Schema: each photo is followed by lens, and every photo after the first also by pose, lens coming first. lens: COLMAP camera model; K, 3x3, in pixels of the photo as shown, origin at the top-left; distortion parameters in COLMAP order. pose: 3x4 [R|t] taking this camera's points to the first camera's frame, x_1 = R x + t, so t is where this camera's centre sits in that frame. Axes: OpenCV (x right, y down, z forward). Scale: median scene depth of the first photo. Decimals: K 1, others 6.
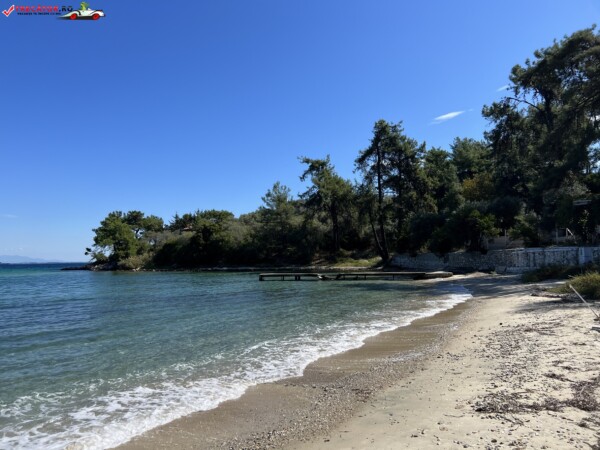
lens RADIAL K [[449.4, 0, 296.3], [0, 449.4, 230.6], [0, 0, 1]] dist [0.117574, -0.245178]
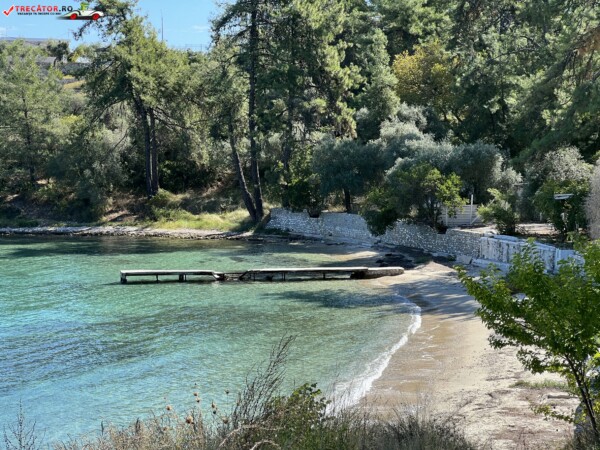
lens RADIAL K [[1340.3, 0, 300.0], [0, 1340.3, 225.0], [0, 0, 1]] dist [0.017230, 3.168007]
pose [[0.948125, -0.000229, 0.317899, -0.249532], [-0.039917, 0.992000, 0.119765, -0.115135], [-0.315383, -0.126241, 0.940530, -0.476033]]
